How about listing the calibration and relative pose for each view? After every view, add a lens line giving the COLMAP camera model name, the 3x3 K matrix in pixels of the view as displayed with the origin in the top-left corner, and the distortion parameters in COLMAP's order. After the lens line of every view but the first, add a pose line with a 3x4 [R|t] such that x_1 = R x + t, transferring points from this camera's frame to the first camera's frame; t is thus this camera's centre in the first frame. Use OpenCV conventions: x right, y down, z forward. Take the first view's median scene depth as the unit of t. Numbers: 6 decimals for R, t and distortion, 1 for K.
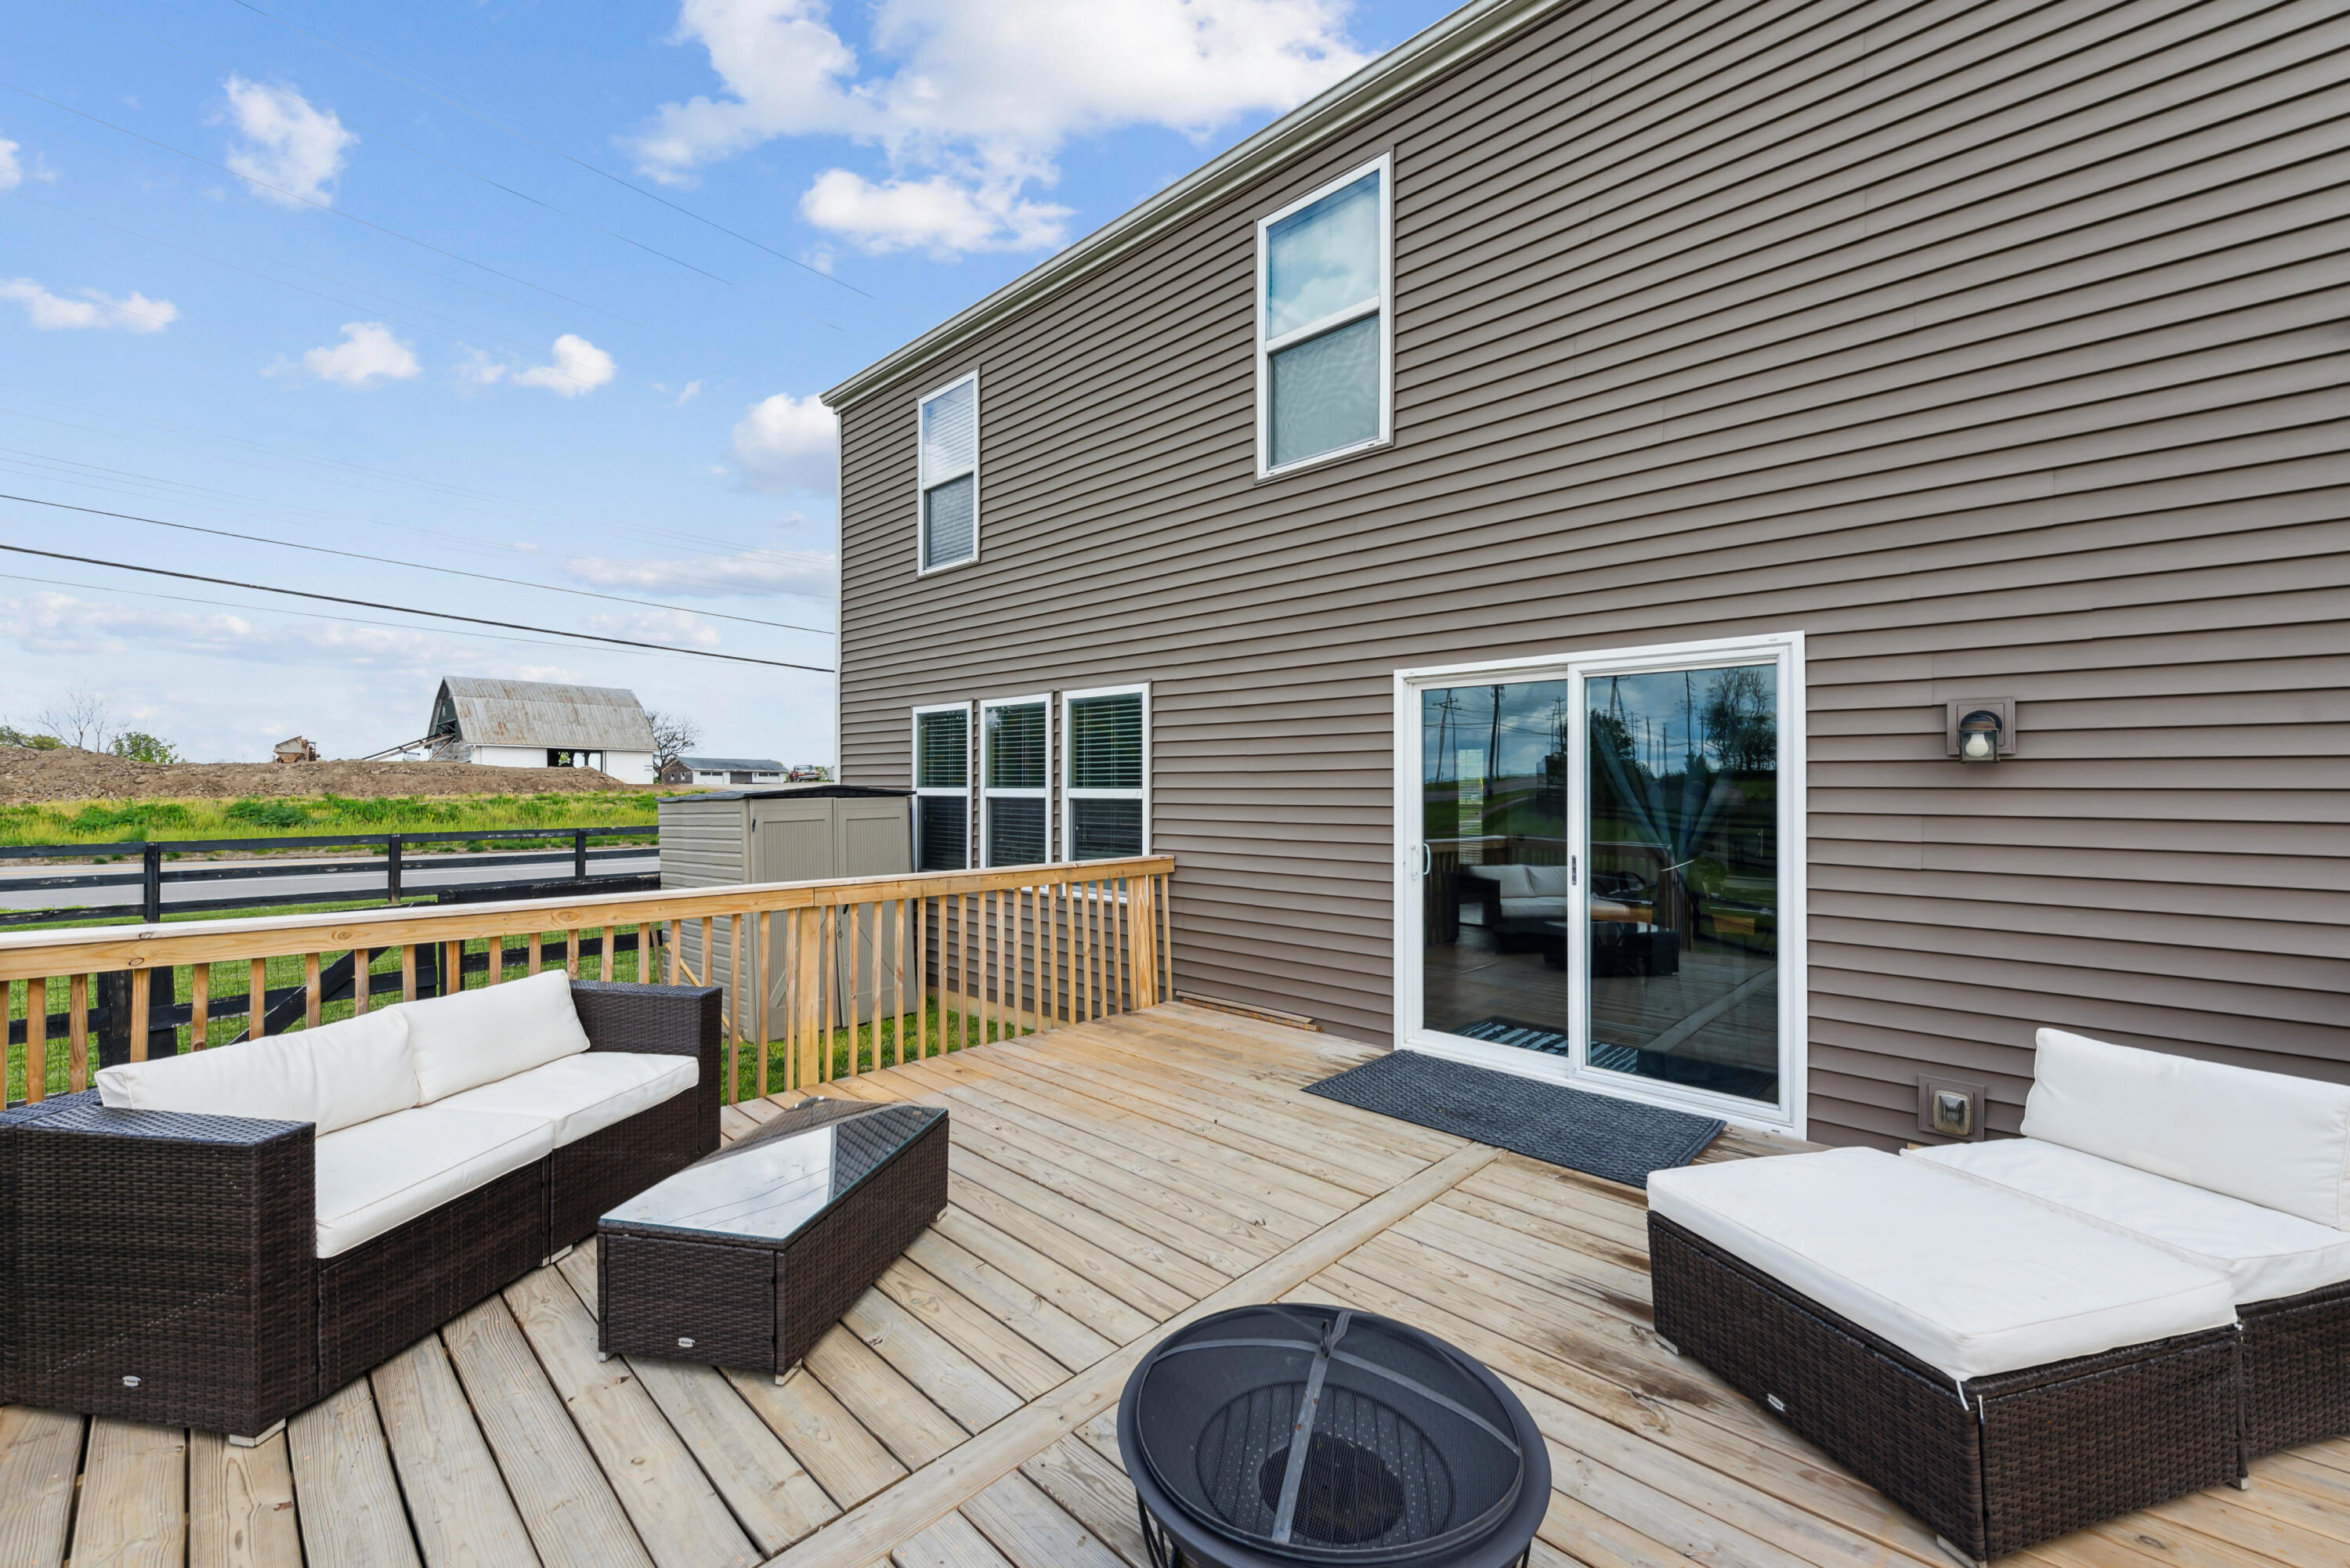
lens RADIAL K [[960.0, 0, 1175.0], [0, 960.0, 784.0], [0, 0, 1]] dist [0.013470, -0.000428]
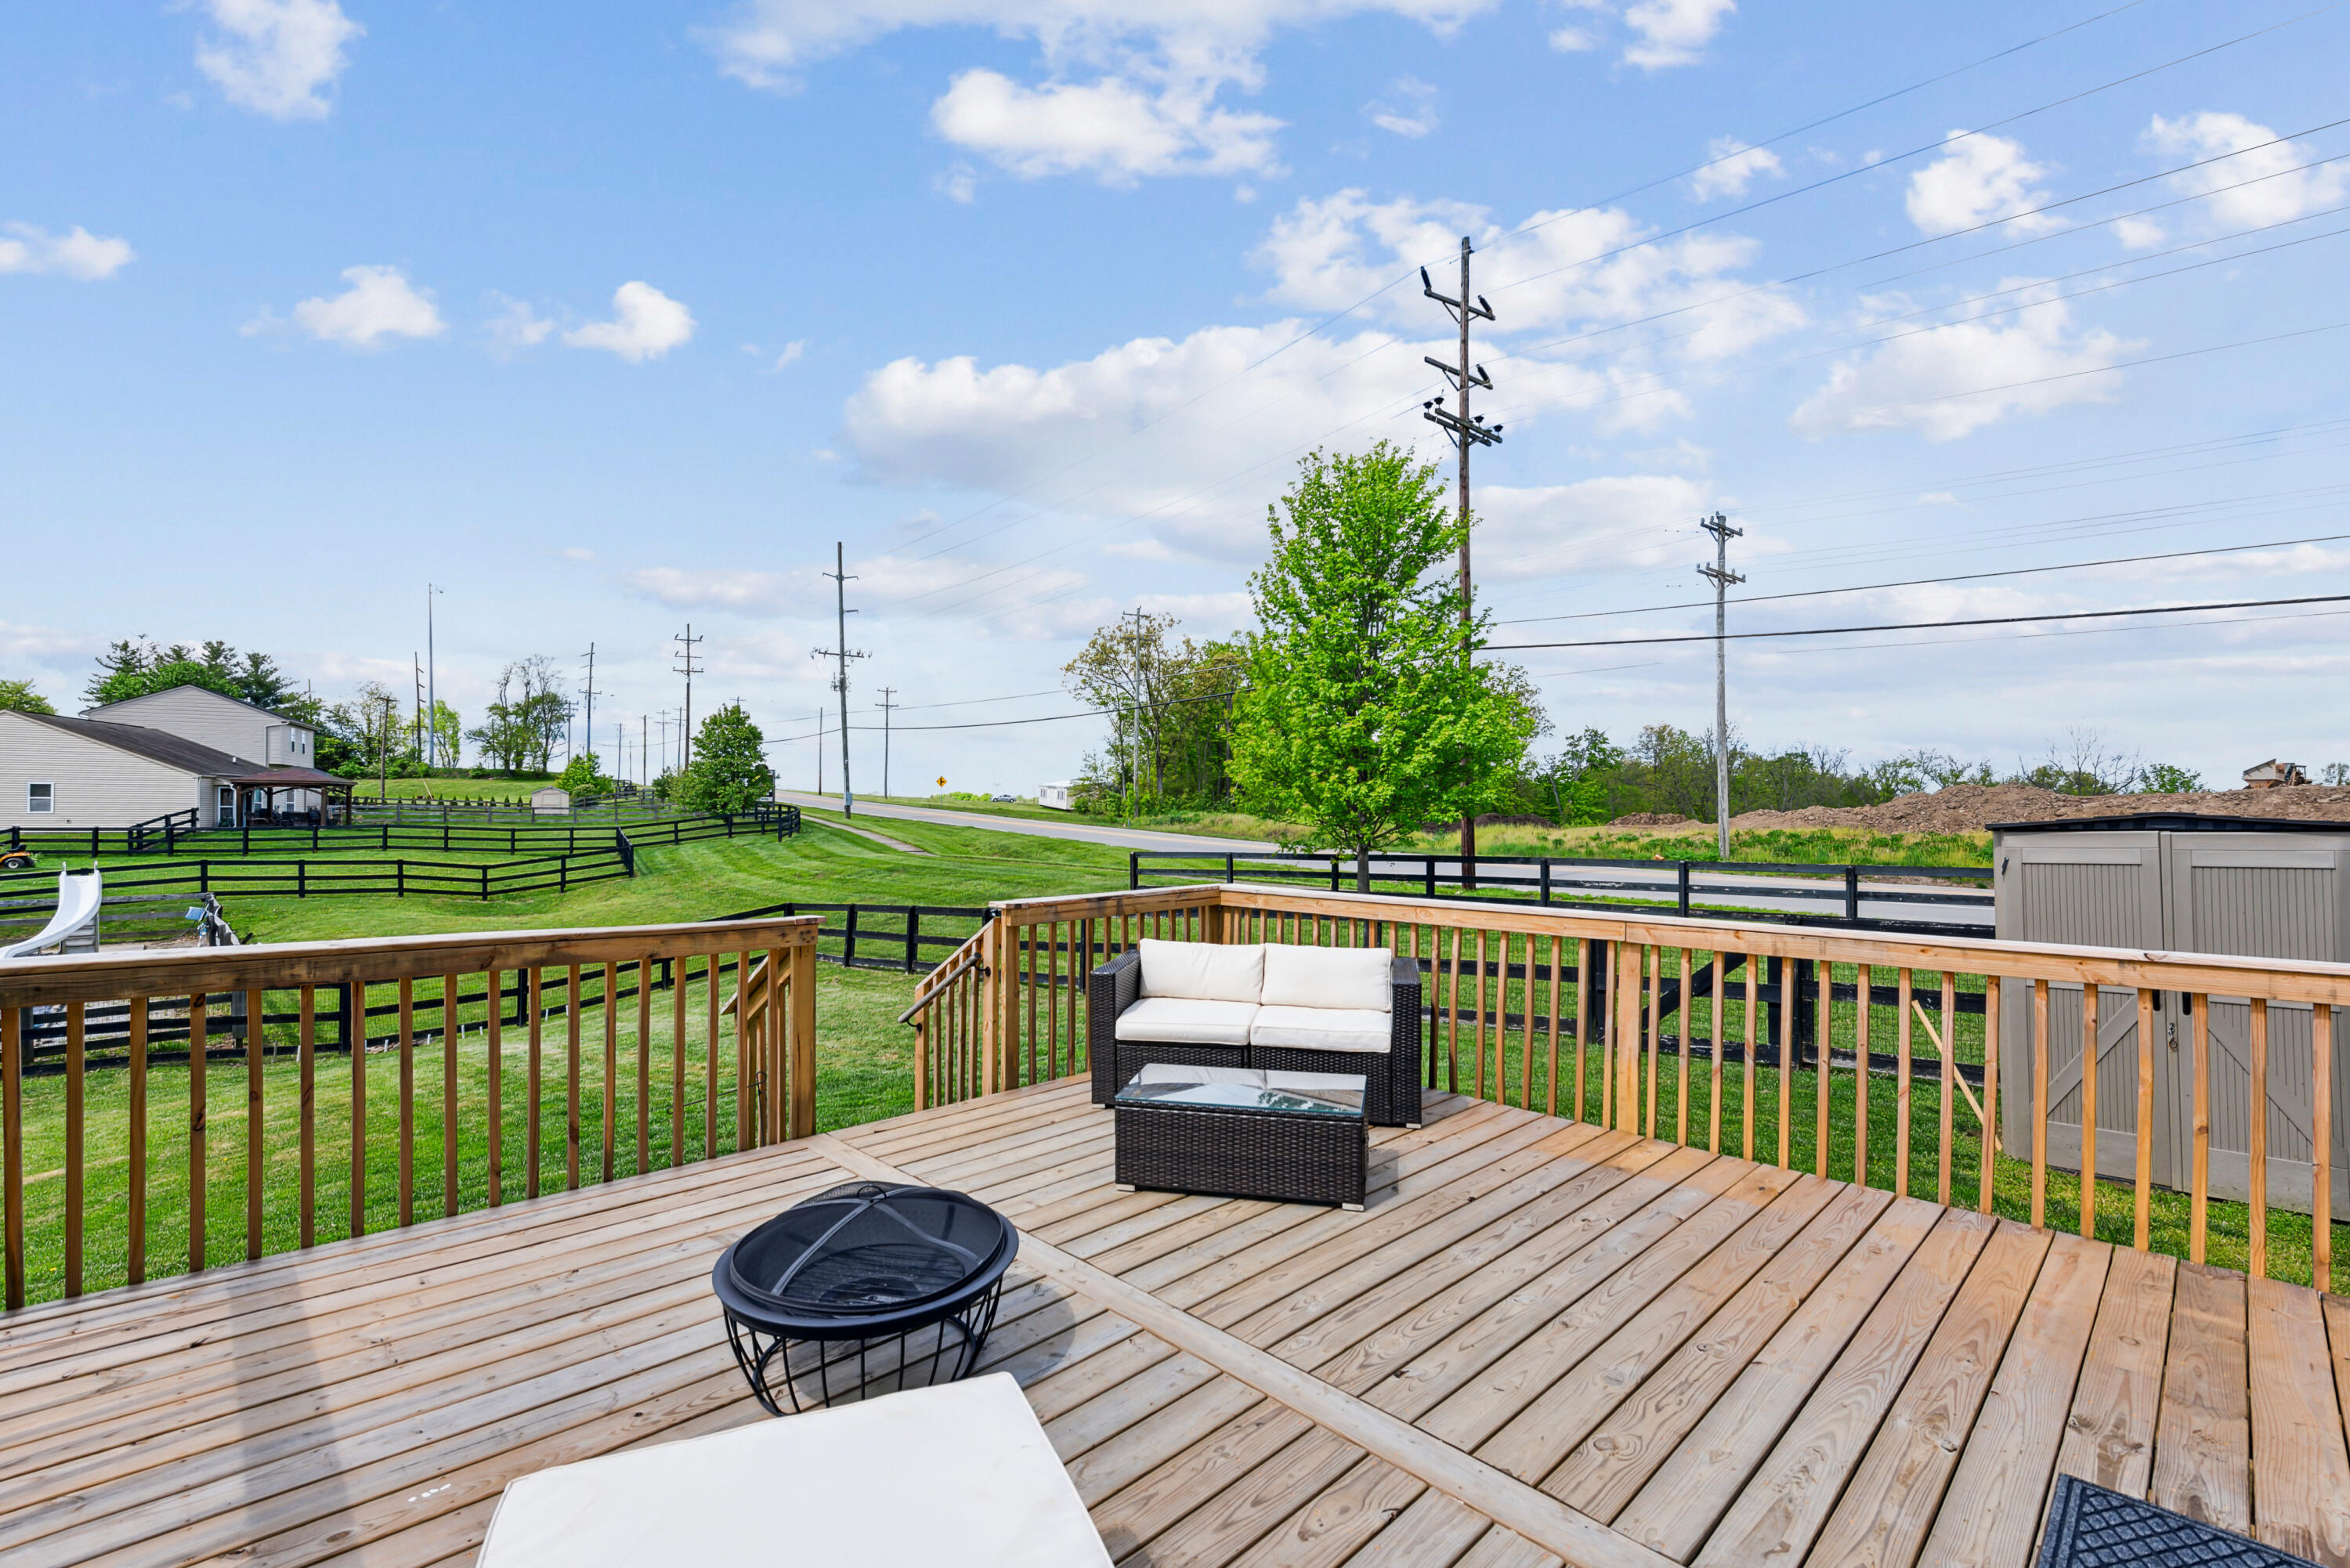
lens RADIAL K [[964.3, 0, 1169.9], [0, 964.3, 784.7], [0, 0, 1]] dist [0.010398, -0.000363]
pose [[0.003015, -0.025183, -0.999678, 0.584757], [-0.008360, 0.999647, -0.025207, -0.005389], [0.999961, 0.008433, 0.002803, 0.524675]]
